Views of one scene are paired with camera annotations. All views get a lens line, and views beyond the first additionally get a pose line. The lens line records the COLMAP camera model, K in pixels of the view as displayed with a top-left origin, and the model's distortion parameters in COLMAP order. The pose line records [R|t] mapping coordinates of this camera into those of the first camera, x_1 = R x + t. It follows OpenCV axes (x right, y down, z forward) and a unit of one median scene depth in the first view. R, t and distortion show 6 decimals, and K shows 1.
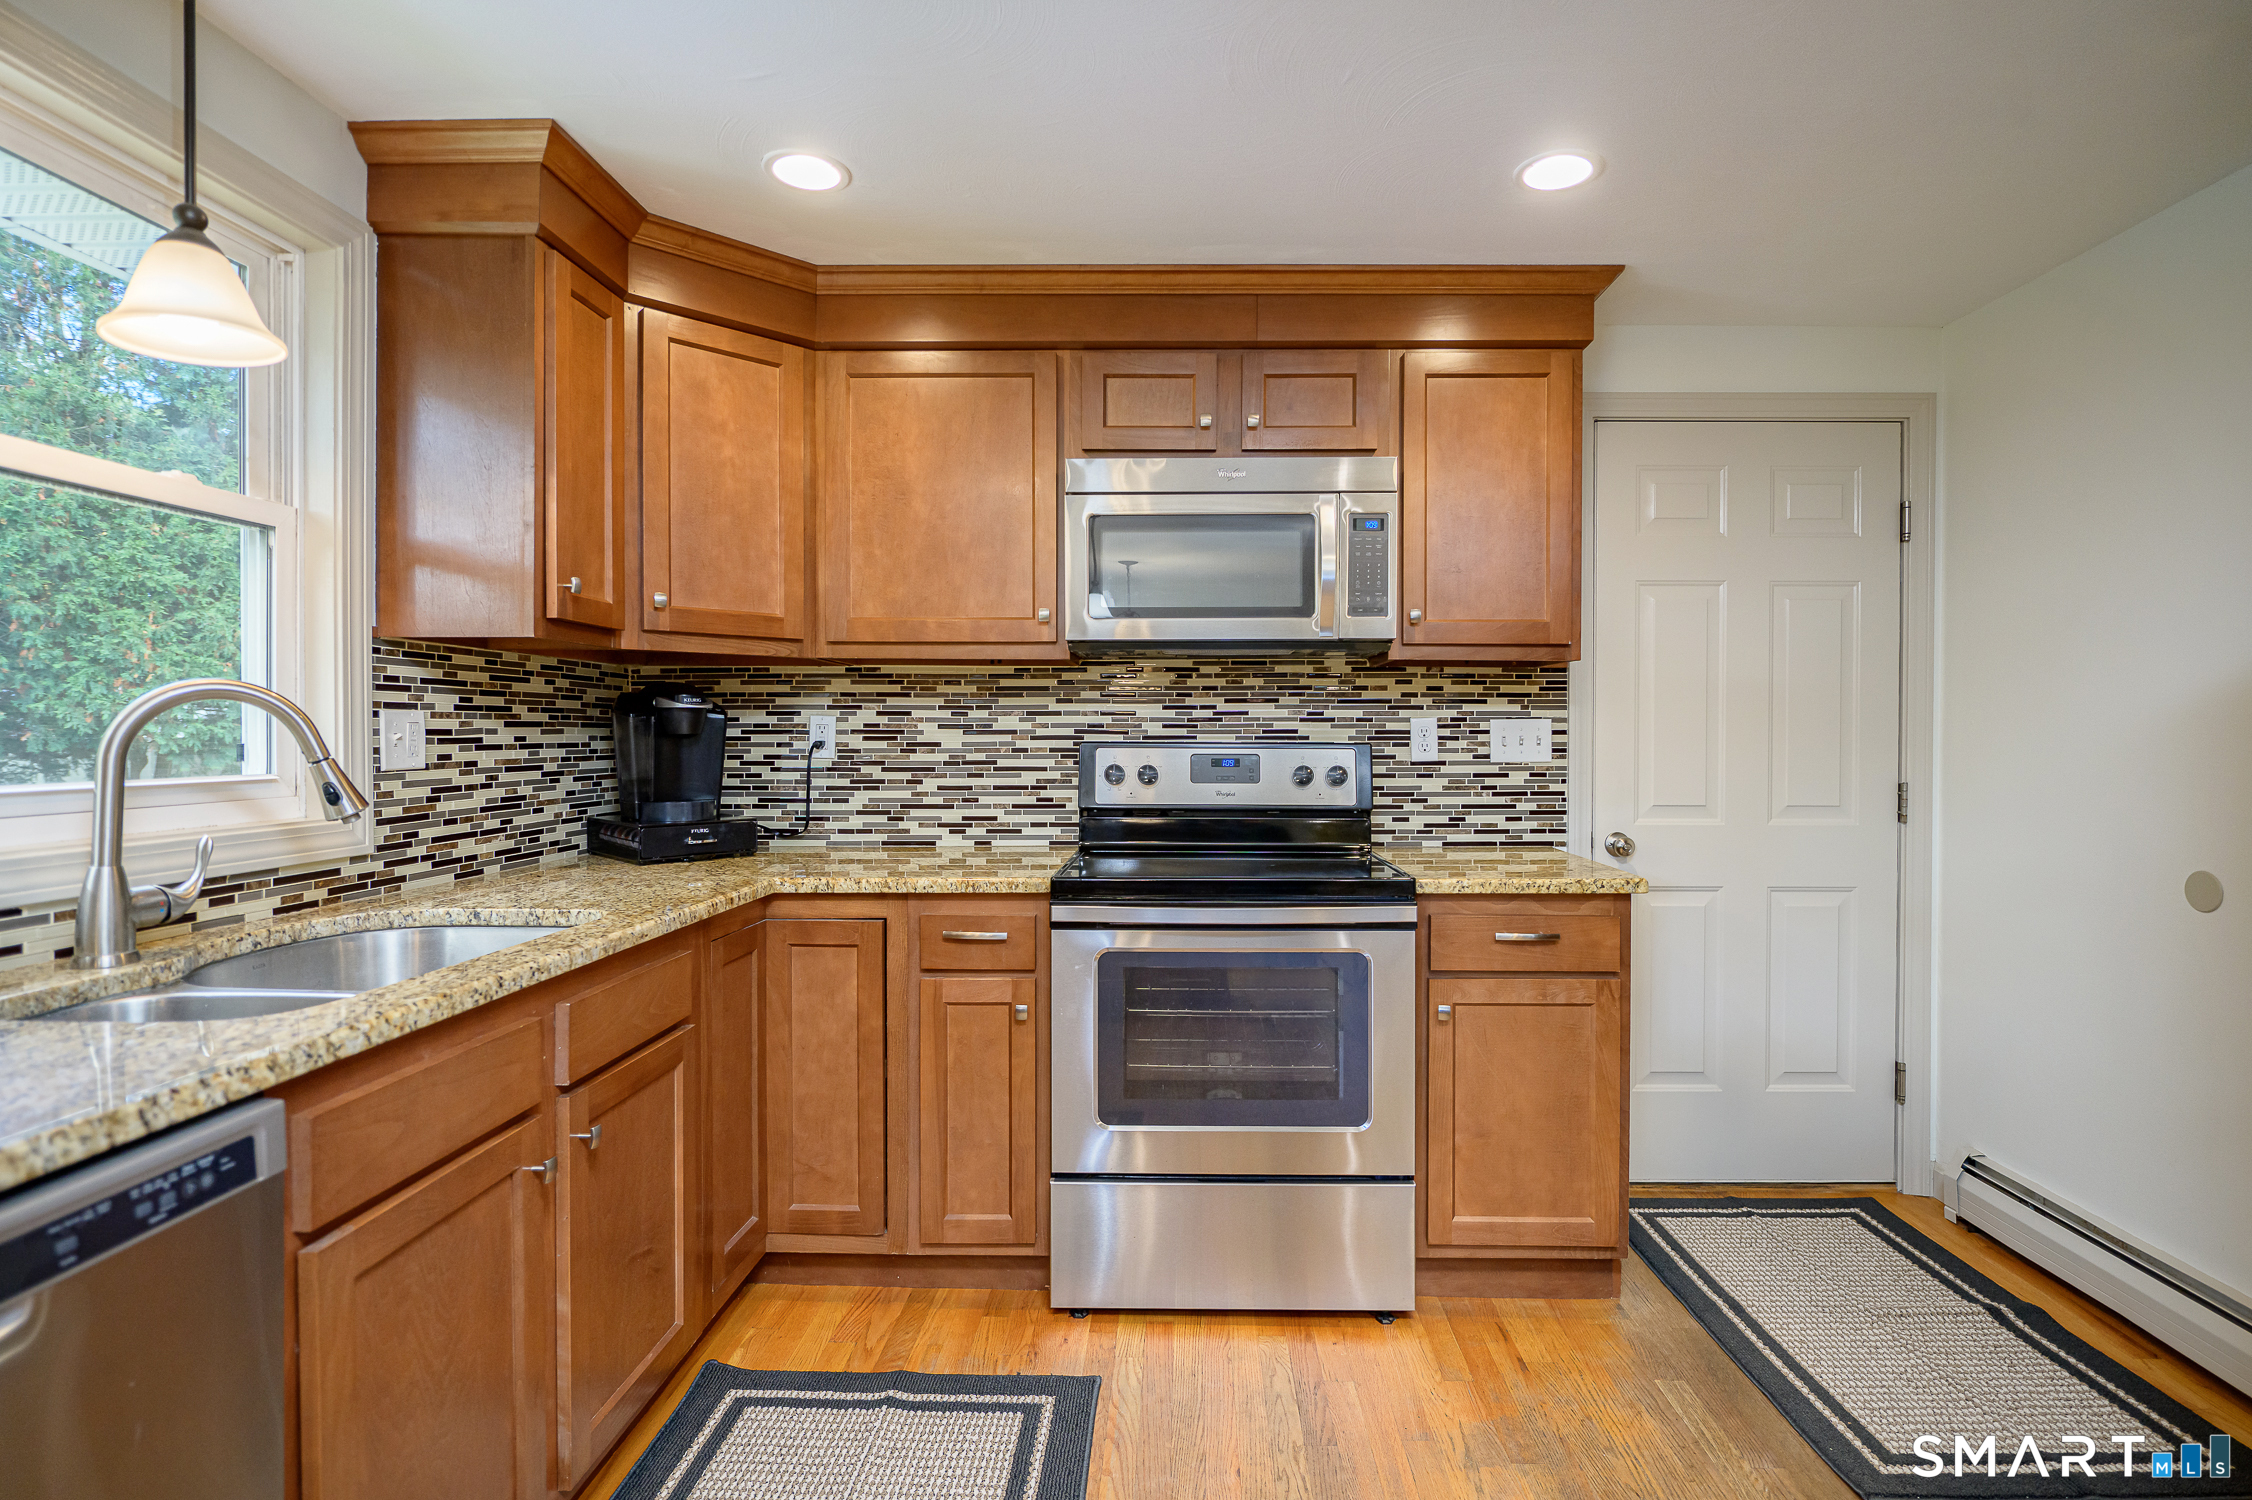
lens RADIAL K [[1096.1, 0, 1170.5], [0, 1096.1, 741.5], [0, 0, 1]] dist [-0.002633, 0.000027]
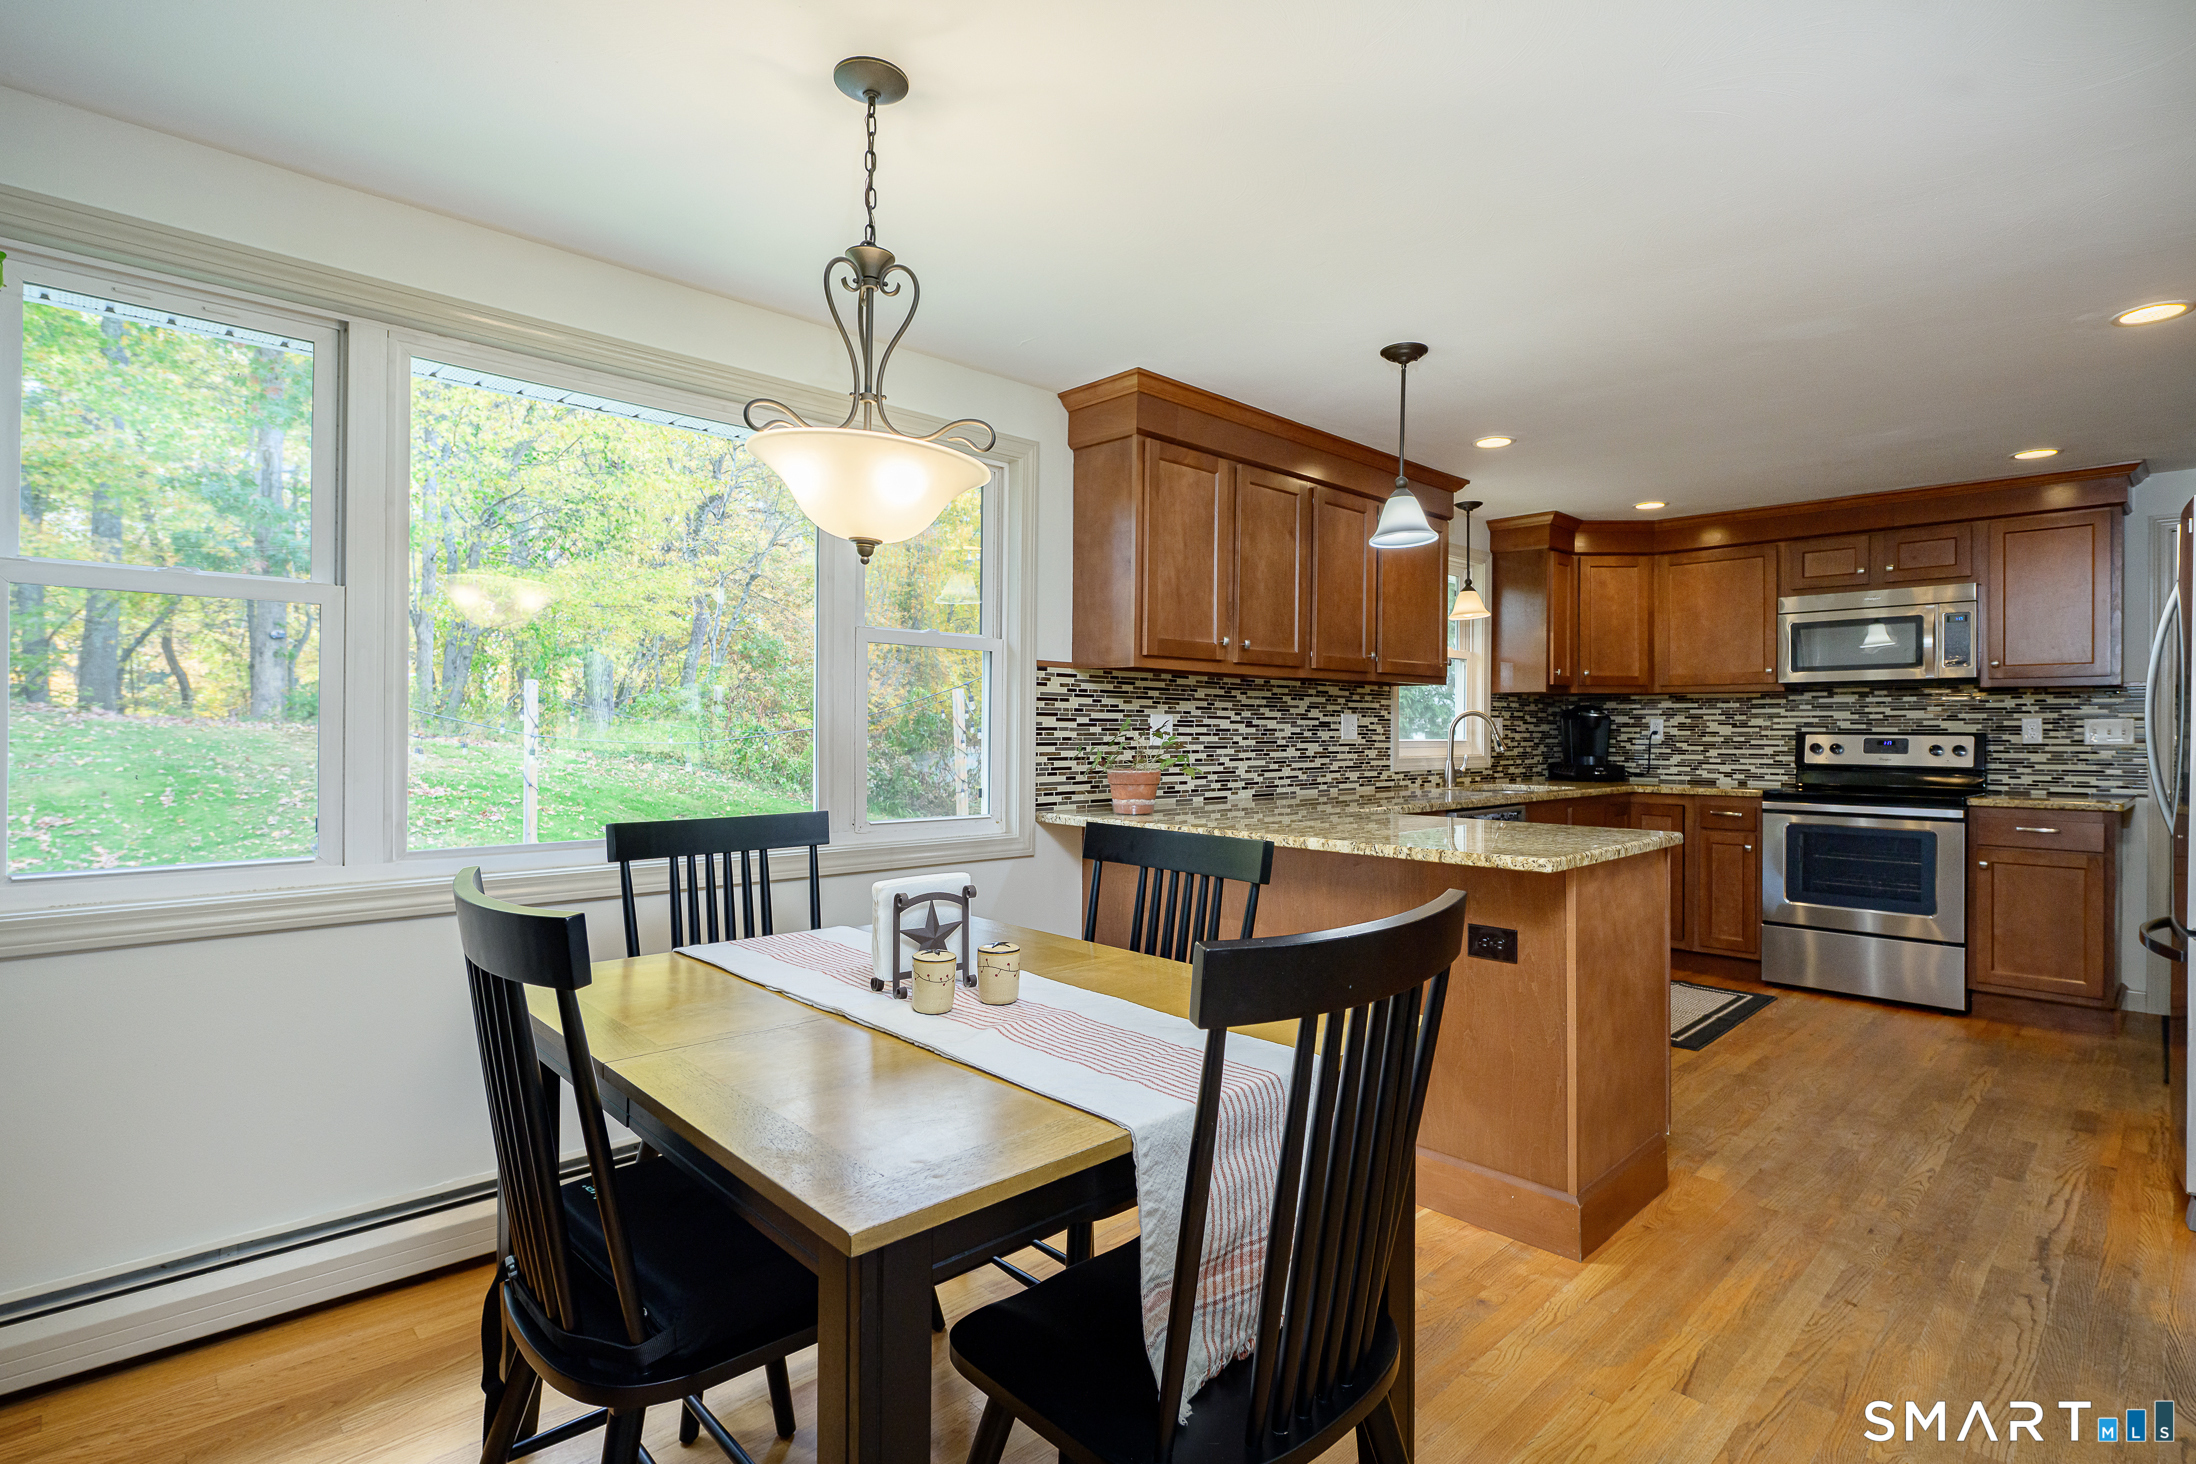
lens RADIAL K [[1061.3, 0, 1098.0], [0, 1061.3, 732.0], [0, 0, 1]] dist [-0.013626, 0.000249]
pose [[0.698636, 0.003184, -0.715470, 0.445854], [-0.009762, 0.999939, -0.005083, 0.025971], [0.715411, 0.010535, 0.698625, -1.371043]]
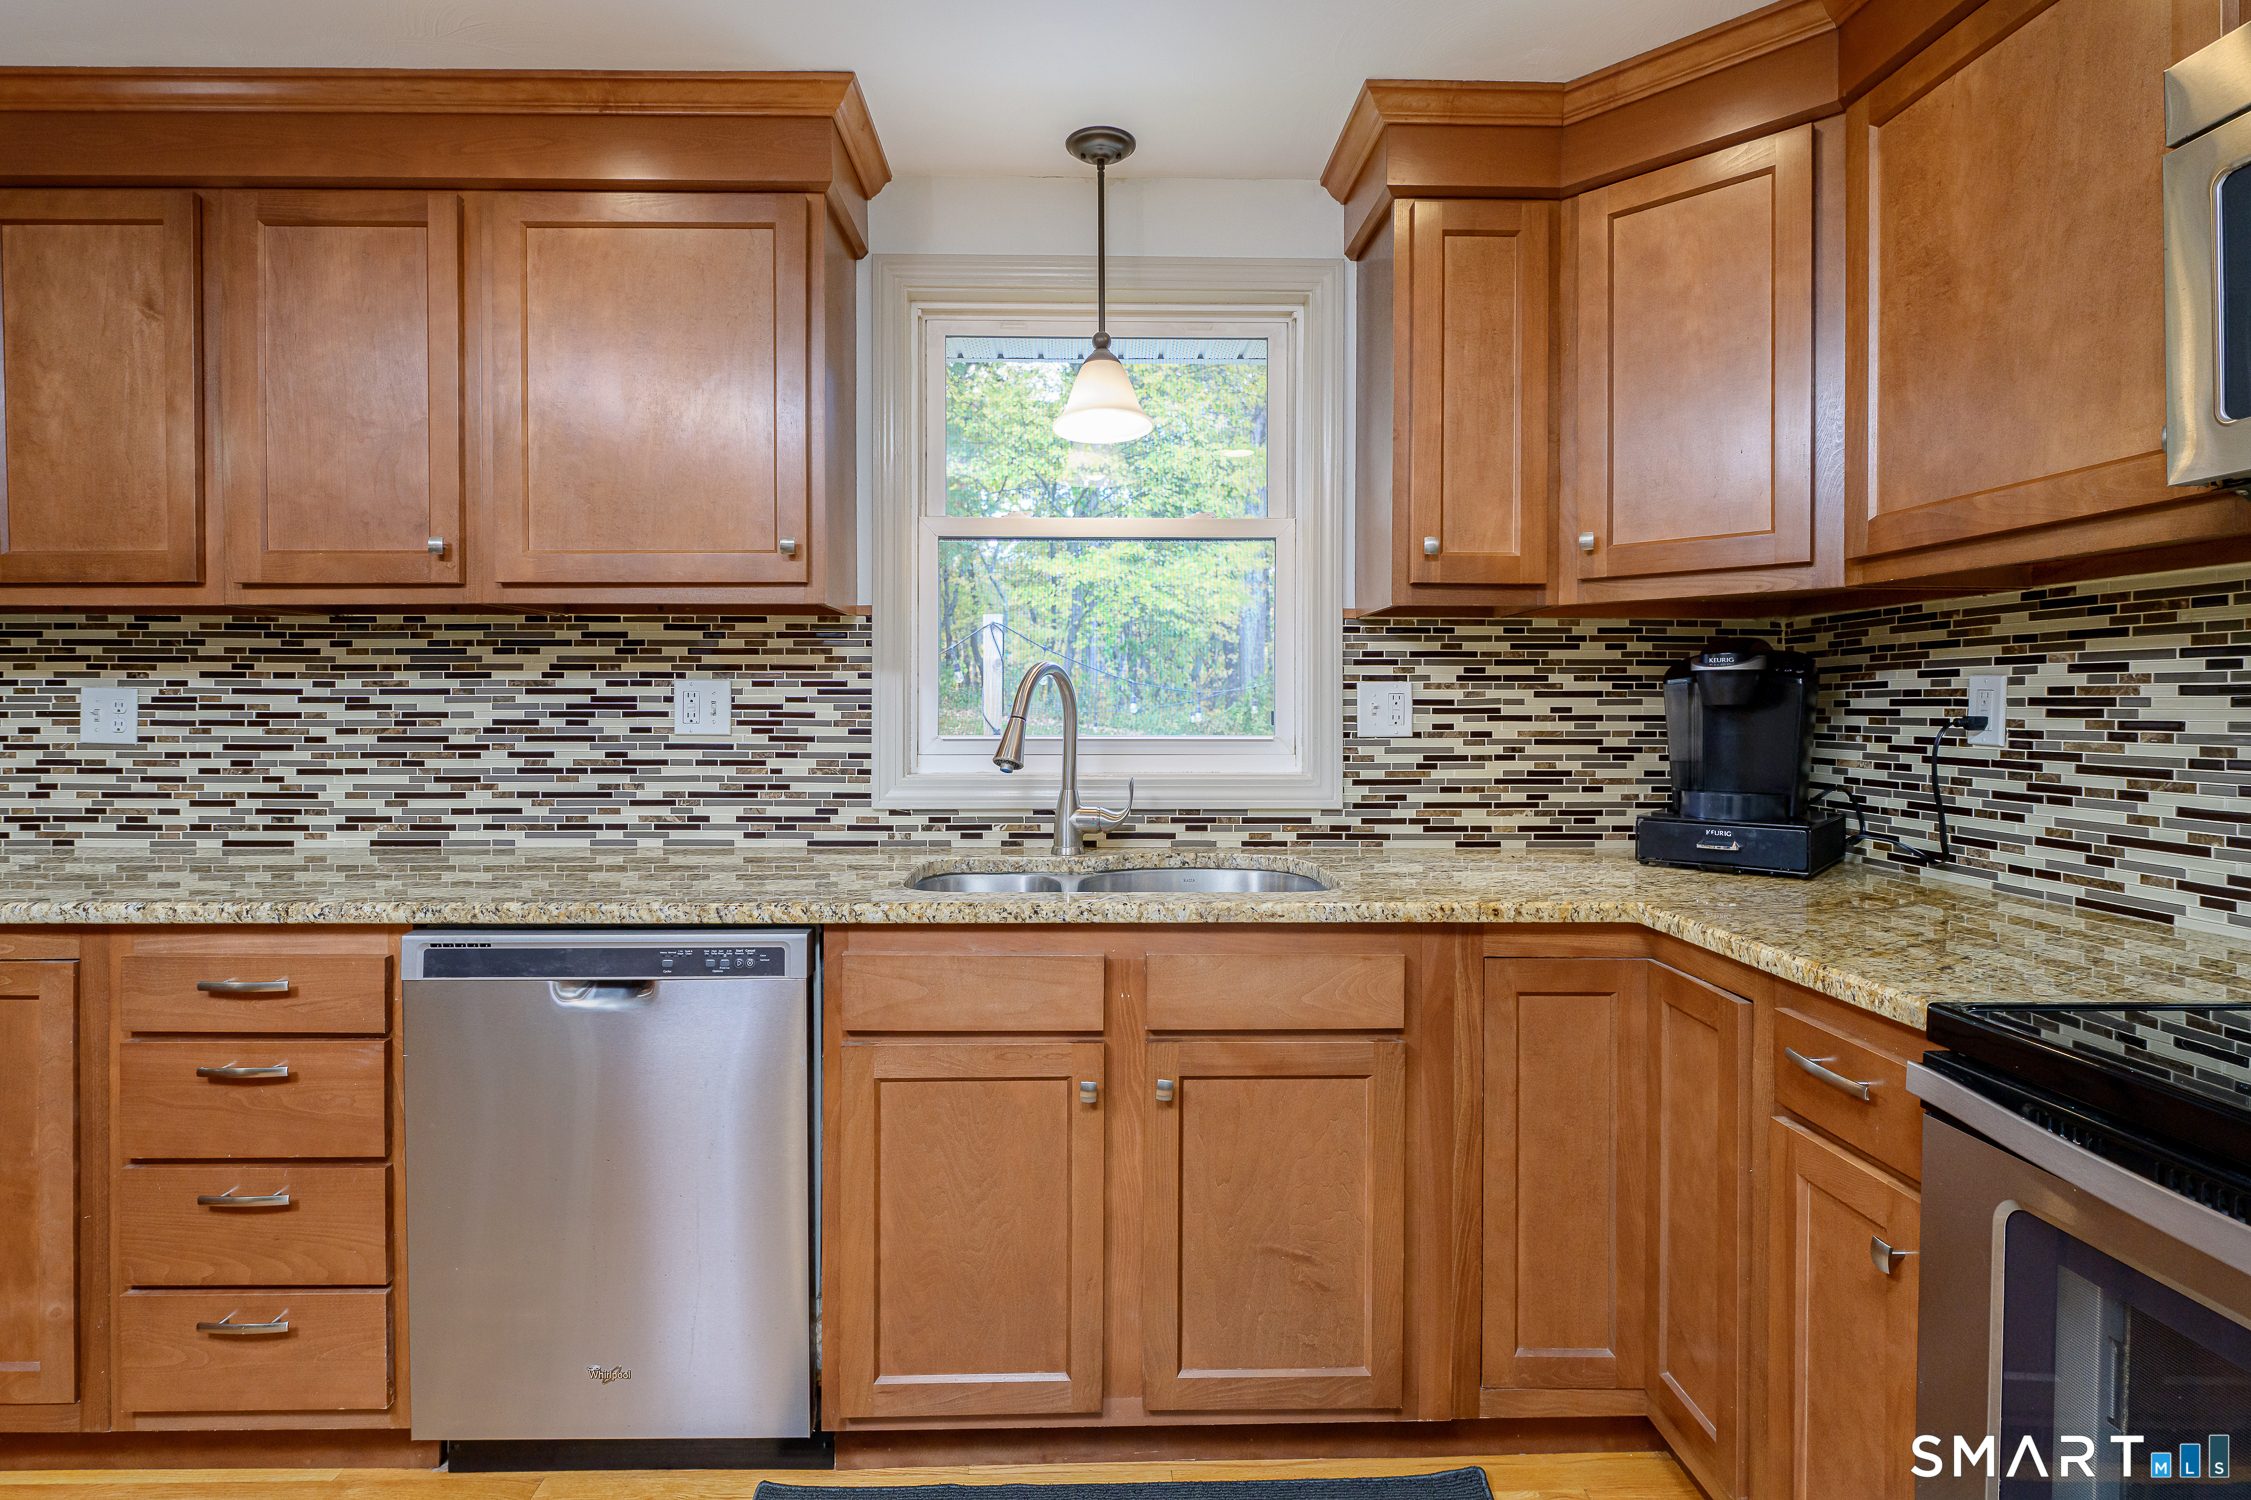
lens RADIAL K [[1109.6, 0, 1098.6], [0, 1109.6, 711.0], [0, 0, 1]] dist [-0.005457, -0.000748]
pose [[0.033186, 0.005156, -0.999436, 0.328324], [-0.010114, 0.999937, 0.004823, -0.001972], [0.999398, 0.009948, 0.033236, 0.564267]]
